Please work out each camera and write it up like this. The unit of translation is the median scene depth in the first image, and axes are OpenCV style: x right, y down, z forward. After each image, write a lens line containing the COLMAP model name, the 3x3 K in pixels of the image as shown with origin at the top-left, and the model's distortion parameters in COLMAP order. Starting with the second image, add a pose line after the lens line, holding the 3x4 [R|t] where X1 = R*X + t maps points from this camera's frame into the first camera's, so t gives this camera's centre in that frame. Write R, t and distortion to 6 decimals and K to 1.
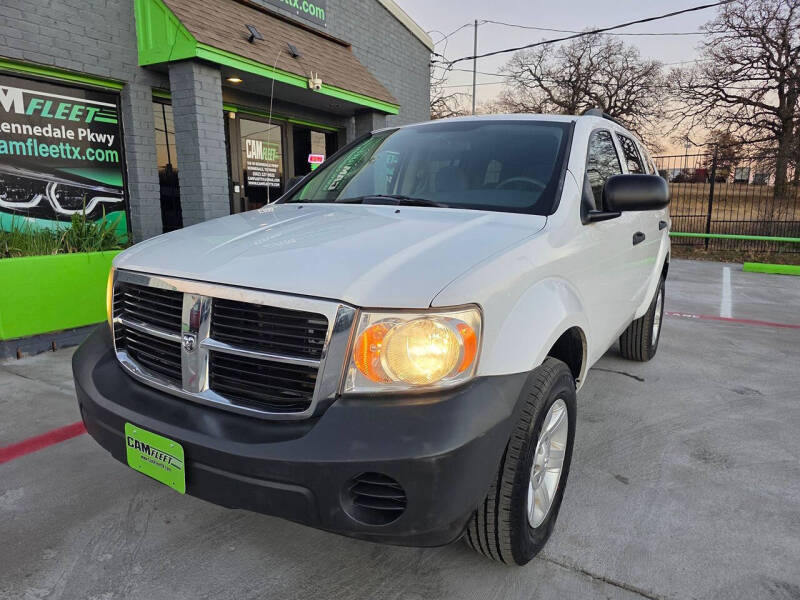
lens RADIAL K [[538.0, 0, 397.4], [0, 538.0, 306.2], [0, 0, 1]] dist [0.040945, -0.037309]
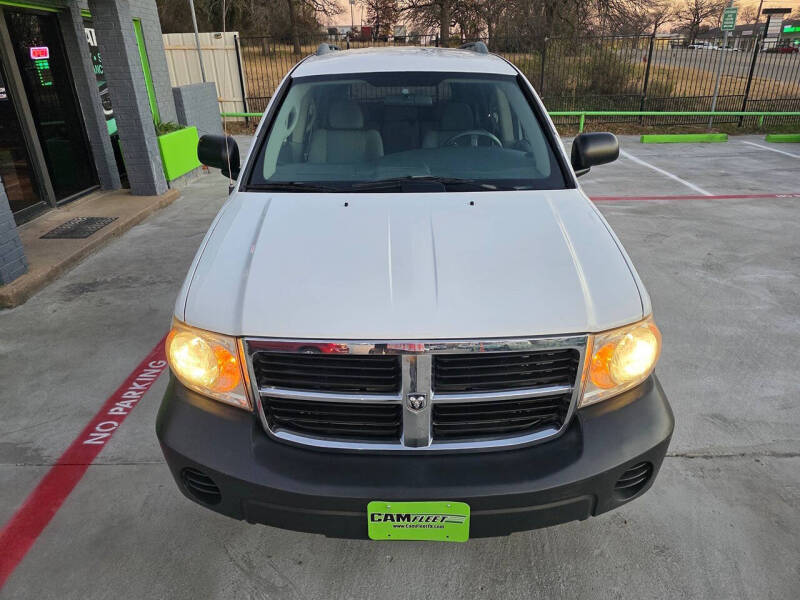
lens RADIAL K [[541.0, 0, 395.1], [0, 541.0, 296.8], [0, 0, 1]] dist [0.037910, -0.033898]
pose [[0.850520, -0.230656, 0.472666, -0.295700], [0.123227, 0.961081, 0.247261, -0.128118], [-0.511302, -0.152055, 0.845842, 0.081159]]
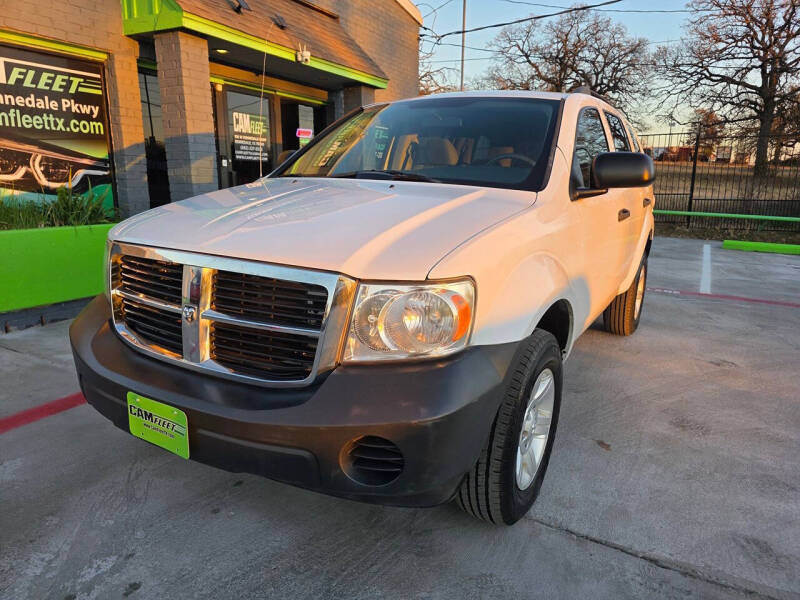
lens RADIAL K [[535.8, 0, 401.6], [0, 535.8, 301.7], [0, 0, 1]] dist [0.044592, -0.039550]
pose [[0.999467, 0.001001, 0.032623, -0.006633], [-0.002144, 0.999384, 0.035038, 0.002887], [-0.032568, -0.035089, 0.998853, -0.010768]]
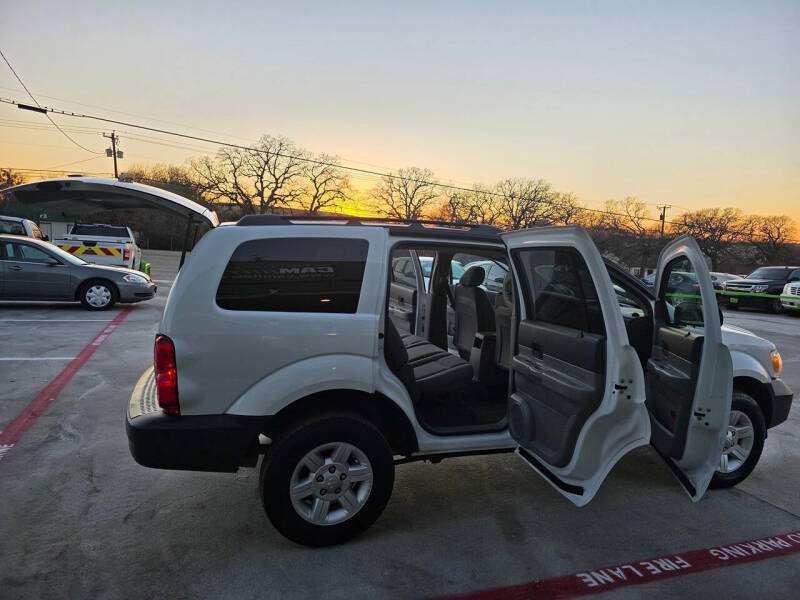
lens RADIAL K [[544.1, 0, 402.2], [0, 544.1, 284.6], [0, 0, 1]] dist [0.047553, -0.050941]
pose [[-0.779356, -0.100363, 0.618491, -0.323221], [0.066644, 0.968212, 0.241090, -0.412580], [-0.623027, 0.229113, -0.747893, 1.553424]]
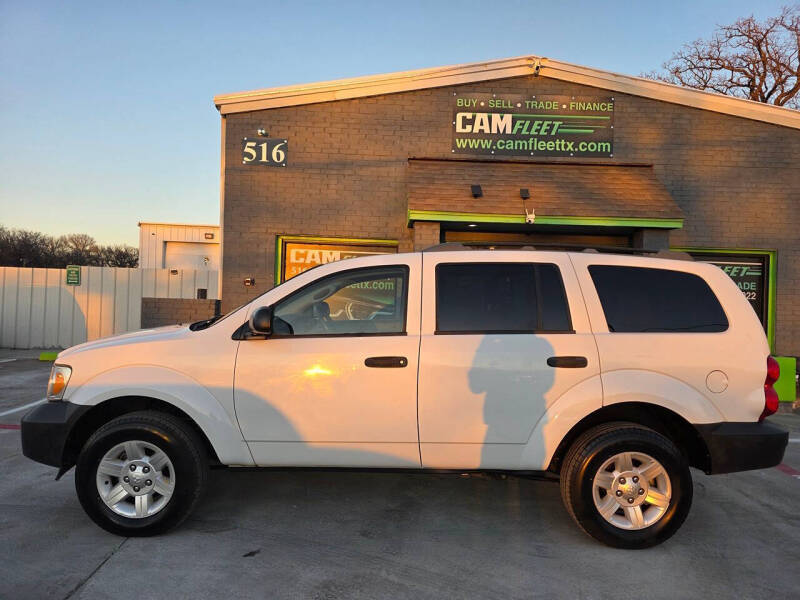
lens RADIAL K [[535.8, 0, 401.6], [0, 535.8, 301.7], [0, 0, 1]] dist [0.044592, -0.039550]
pose [[0.535837, 0.008195, -0.844282, 0.896144], [-0.184422, 0.976943, -0.107565, -0.090138], [0.823934, 0.213342, 0.524994, 0.293386]]
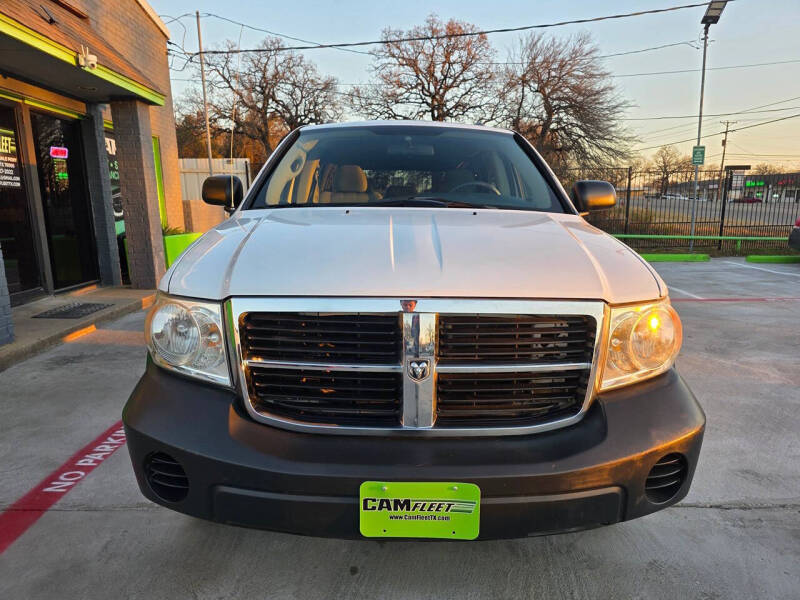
lens RADIAL K [[537.5, 0, 400.0], [0, 537.5, 310.2], [0, 0, 1]] dist [0.041121, -0.038191]
pose [[0.843301, -0.110184, 0.526025, -0.306115], [0.109822, 0.993435, 0.032029, -0.020632], [-0.526101, 0.030759, 0.849866, 0.104045]]
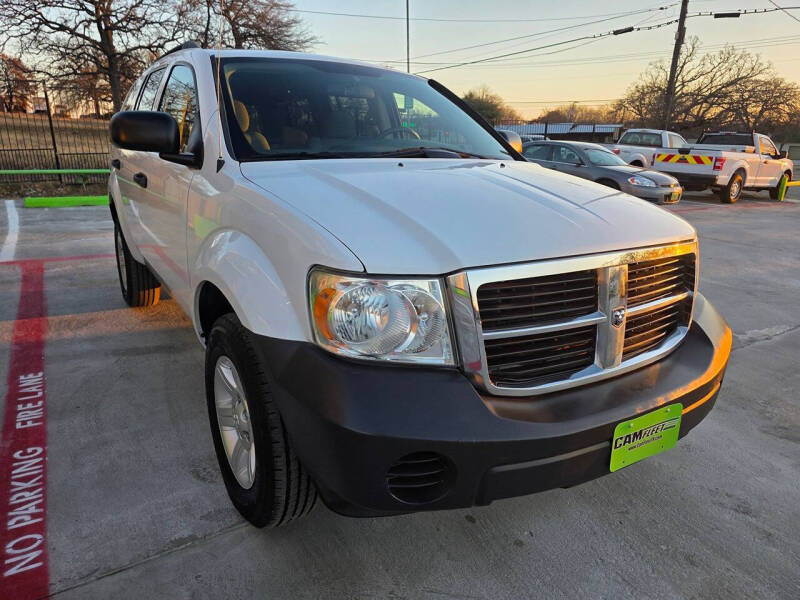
lens RADIAL K [[541.0, 0, 395.1], [0, 541.0, 296.8], [0, 0, 1]] dist [0.037910, -0.033898]
pose [[0.435403, -0.249842, 0.864872, -0.495237], [0.161709, 0.966796, 0.197876, -0.079150], [-0.885593, 0.053702, 0.461348, 0.326446]]
